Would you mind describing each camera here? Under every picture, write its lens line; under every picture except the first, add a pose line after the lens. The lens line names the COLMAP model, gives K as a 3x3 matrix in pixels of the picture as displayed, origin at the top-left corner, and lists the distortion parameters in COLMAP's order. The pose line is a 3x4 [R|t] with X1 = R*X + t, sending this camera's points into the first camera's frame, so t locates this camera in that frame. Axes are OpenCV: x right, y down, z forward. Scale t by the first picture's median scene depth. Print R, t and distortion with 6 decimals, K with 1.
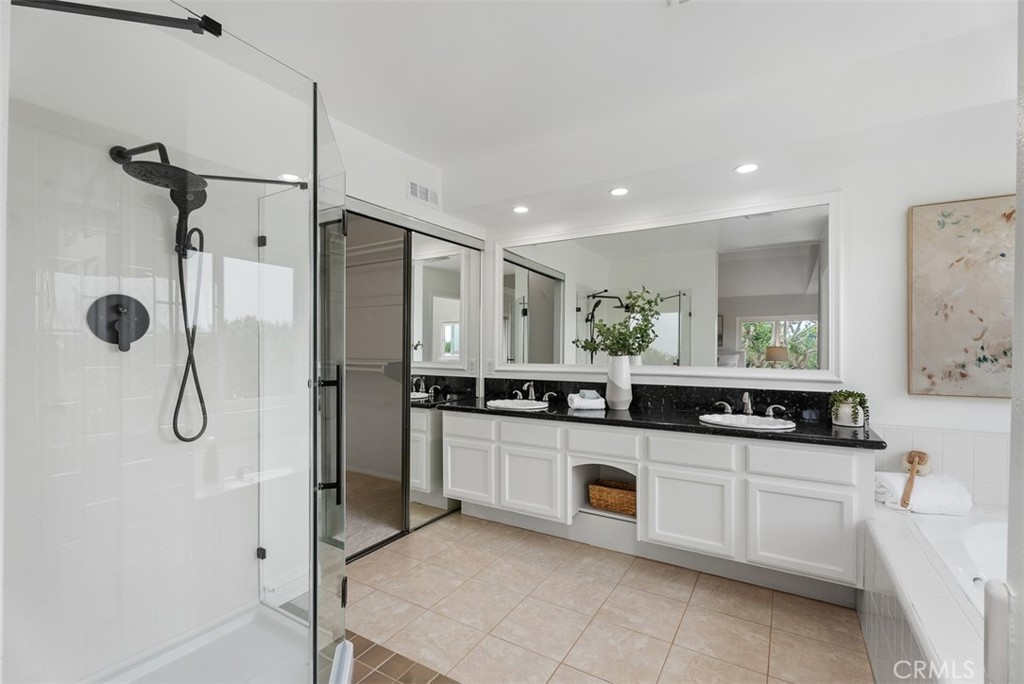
lens RADIAL K [[458.1, 0, 510.3], [0, 458.1, 348.0], [0, 0, 1]] dist [0.003784, -0.000919]
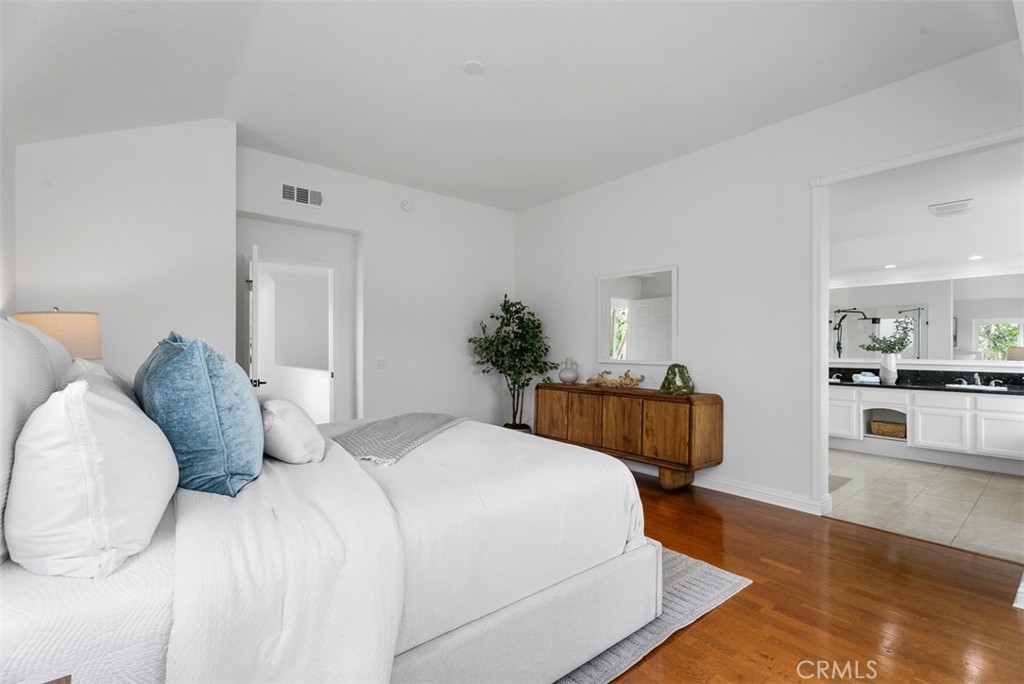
lens RADIAL K [[458.1, 0, 512.4], [0, 458.1, 343.4], [0, 0, 1]] dist [0.003784, -0.000919]
pose [[0.945828, -0.002587, -0.324659, -0.595221], [0.000225, 0.999973, -0.007314, -0.011014], [0.324669, 0.006845, 0.945803, -1.237190]]
